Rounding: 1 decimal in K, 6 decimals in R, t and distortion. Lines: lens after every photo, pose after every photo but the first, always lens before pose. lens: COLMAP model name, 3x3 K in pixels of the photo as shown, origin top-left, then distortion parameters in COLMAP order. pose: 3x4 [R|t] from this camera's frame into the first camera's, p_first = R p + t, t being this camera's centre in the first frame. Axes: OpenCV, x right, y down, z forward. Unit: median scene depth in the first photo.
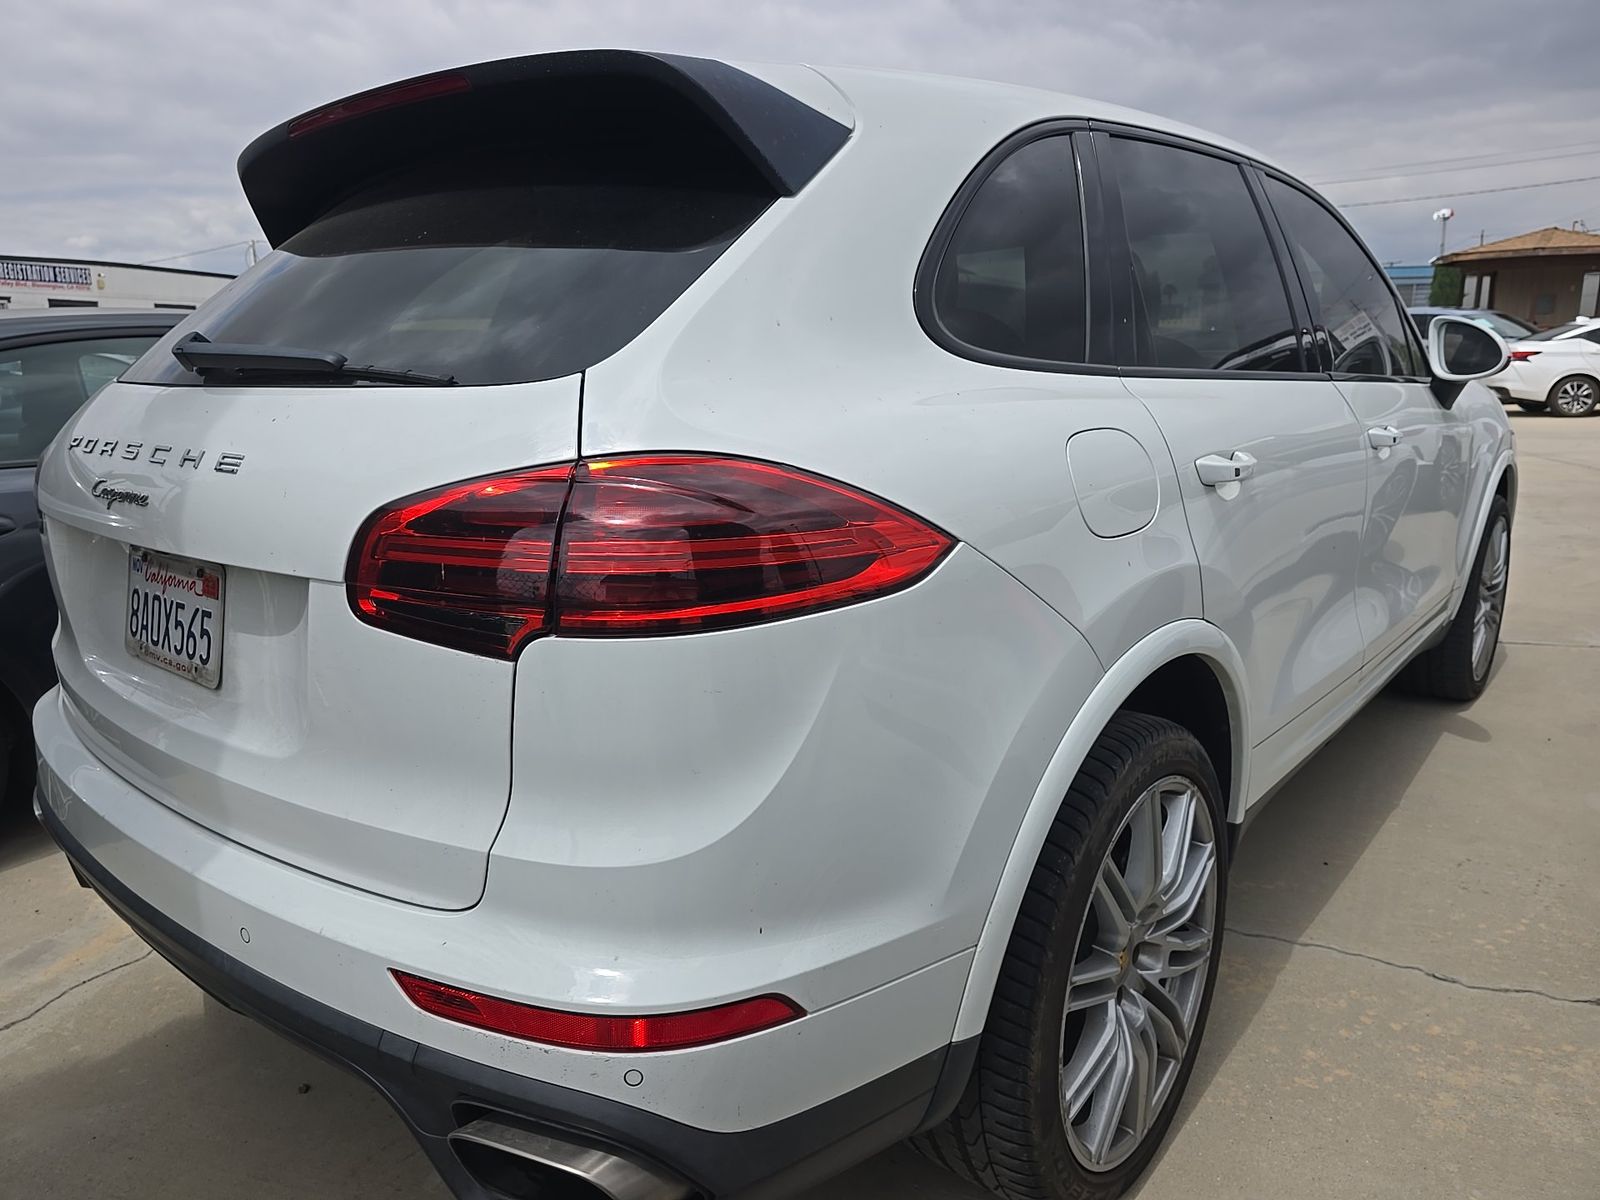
lens RADIAL K [[1086.1, 0, 796.3], [0, 1086.1, 603.6], [0, 0, 1]] dist [0.037154, -0.035339]
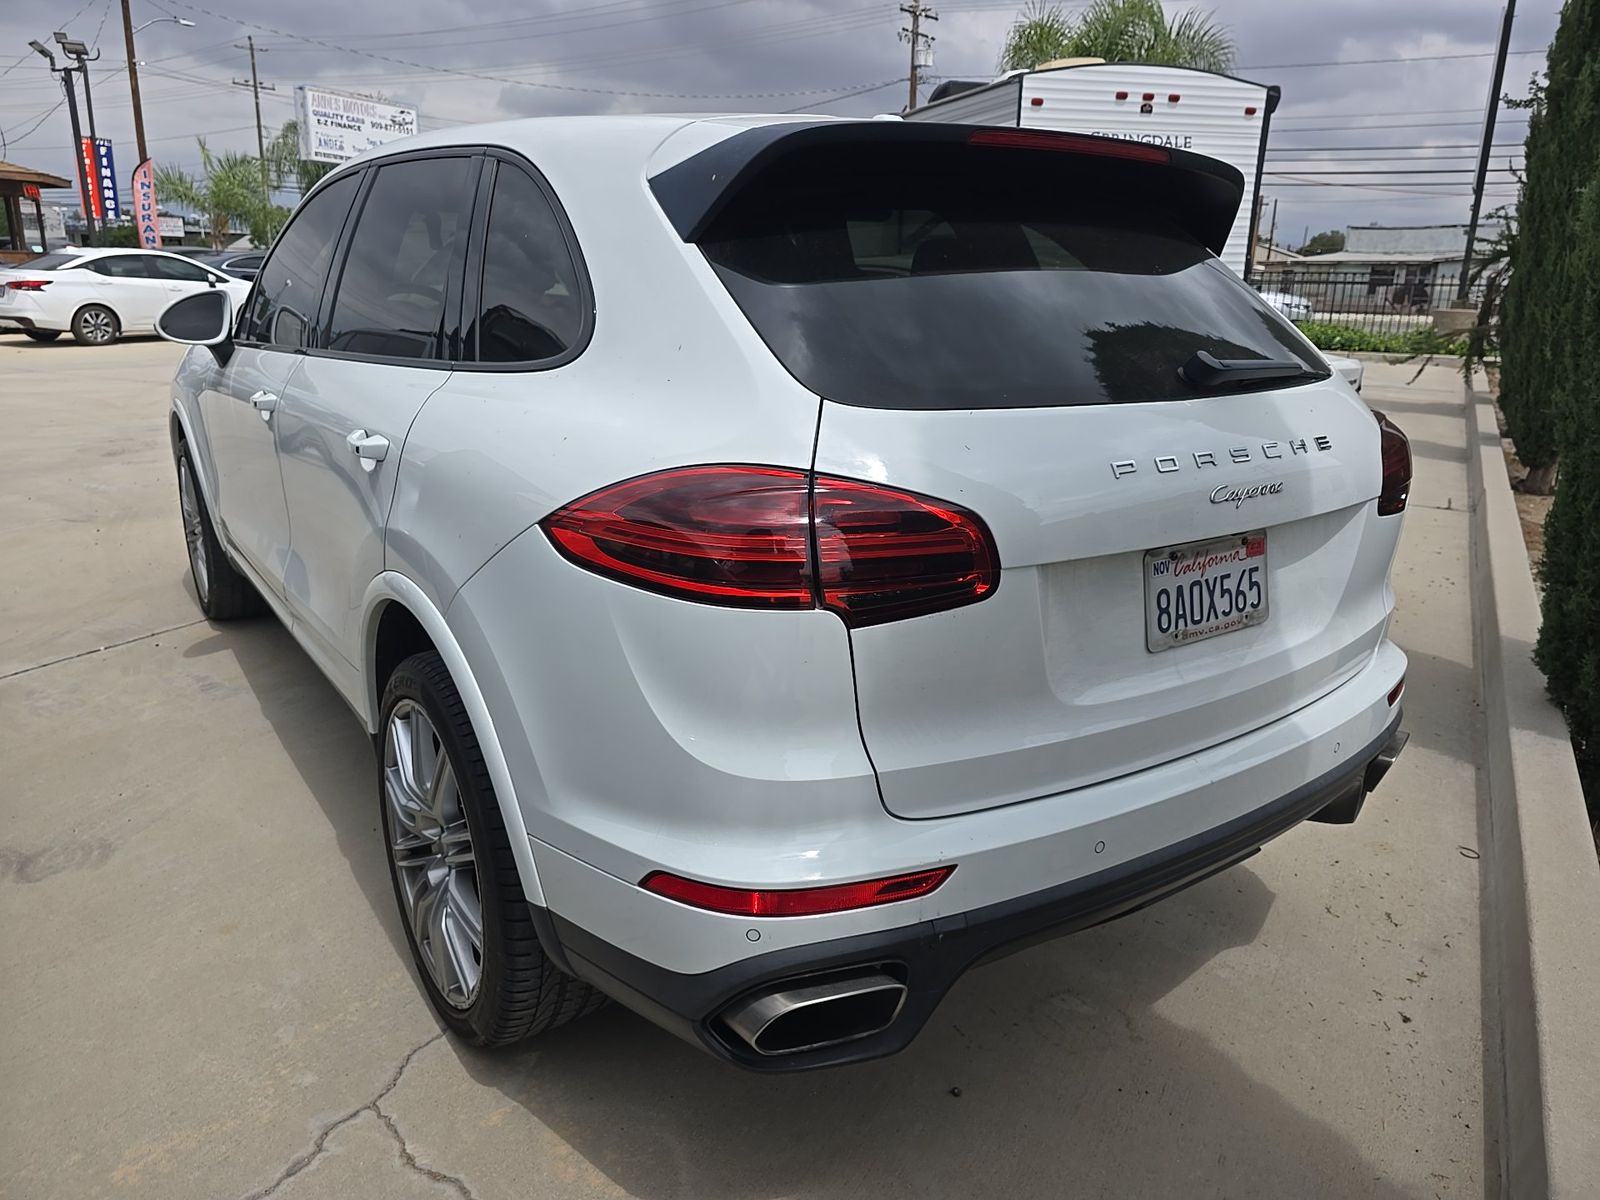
lens RADIAL K [[1086.1, 0, 793.9], [0, 1086.1, 599.2], [0, 0, 1]] dist [0.037154, -0.035339]
pose [[0.249353, -0.257351, 0.933592, -1.870621], [0.195803, 0.957530, 0.211652, -0.334725], [-0.948411, 0.130024, 0.289153, 1.129433]]
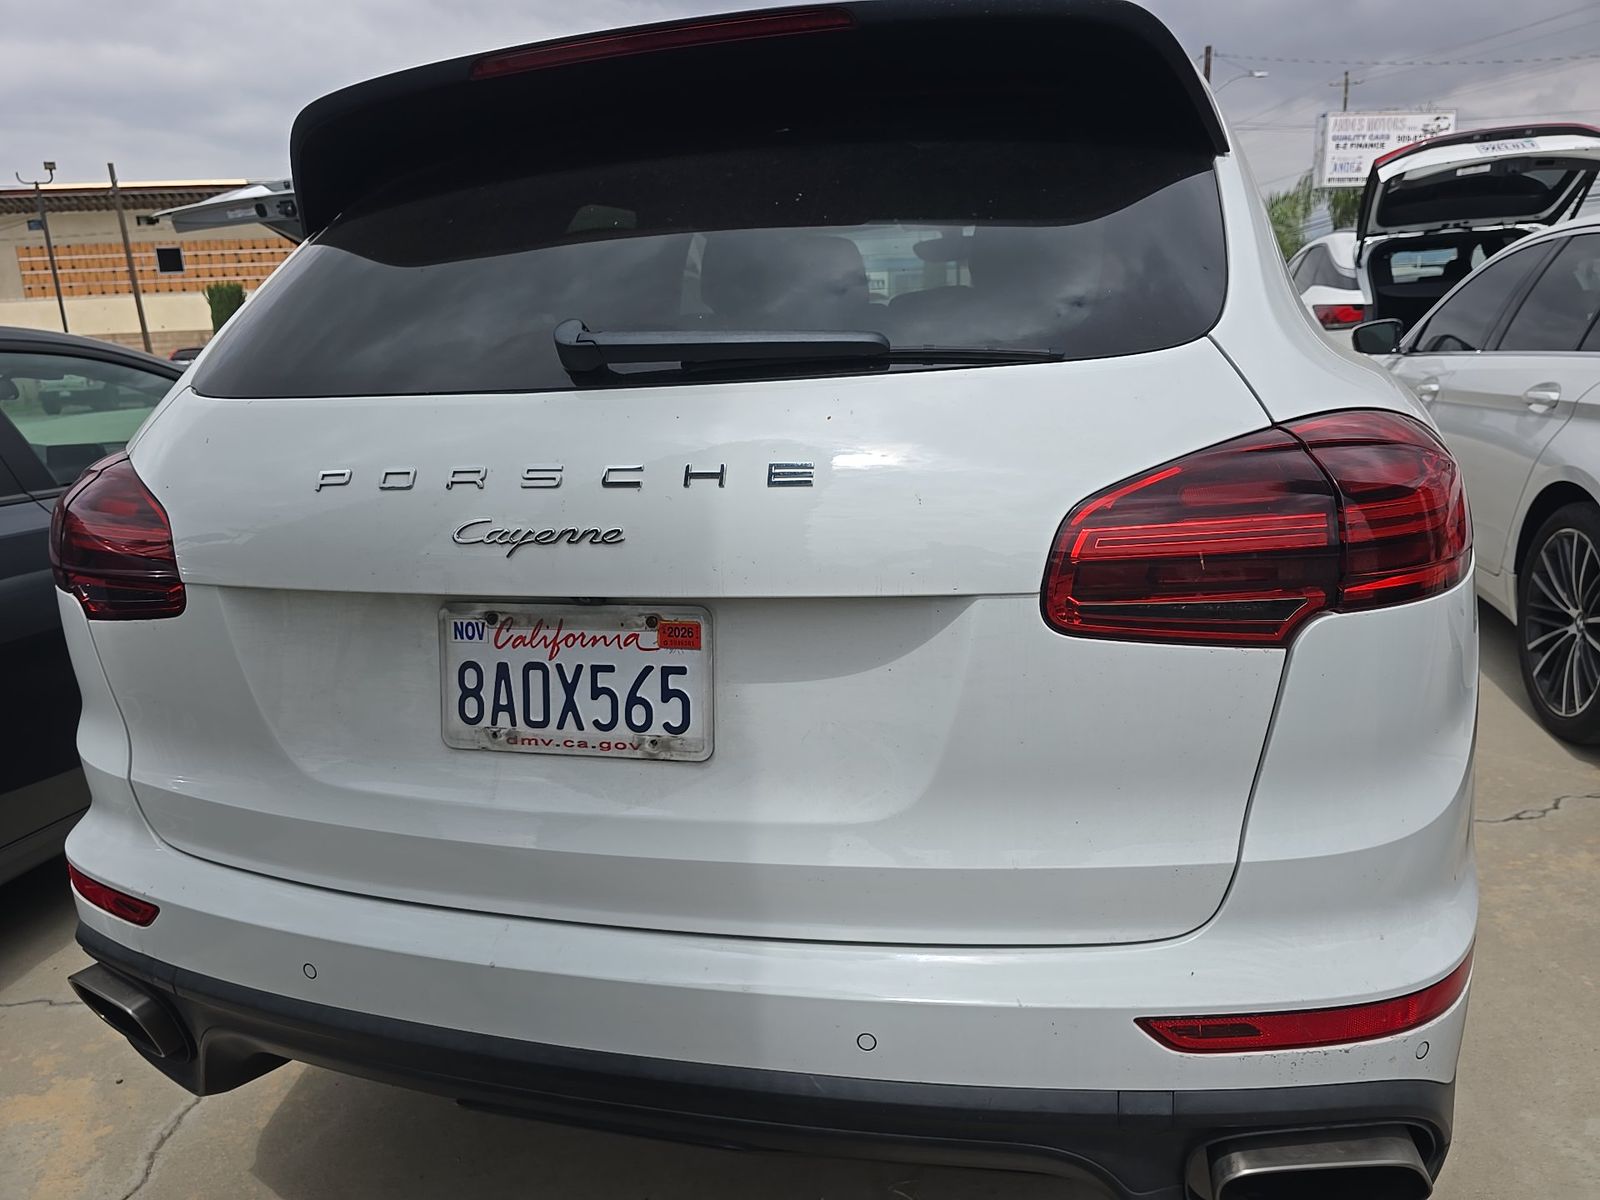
lens RADIAL K [[1086.1, 0, 800.3], [0, 1086.1, 598.6], [0, 0, 1]] dist [0.037154, -0.035339]
pose [[0.911521, -0.132958, 0.389168, -0.744156], [0.132988, 0.990750, 0.026998, -0.050984], [-0.389158, 0.027146, 0.920771, 0.228258]]
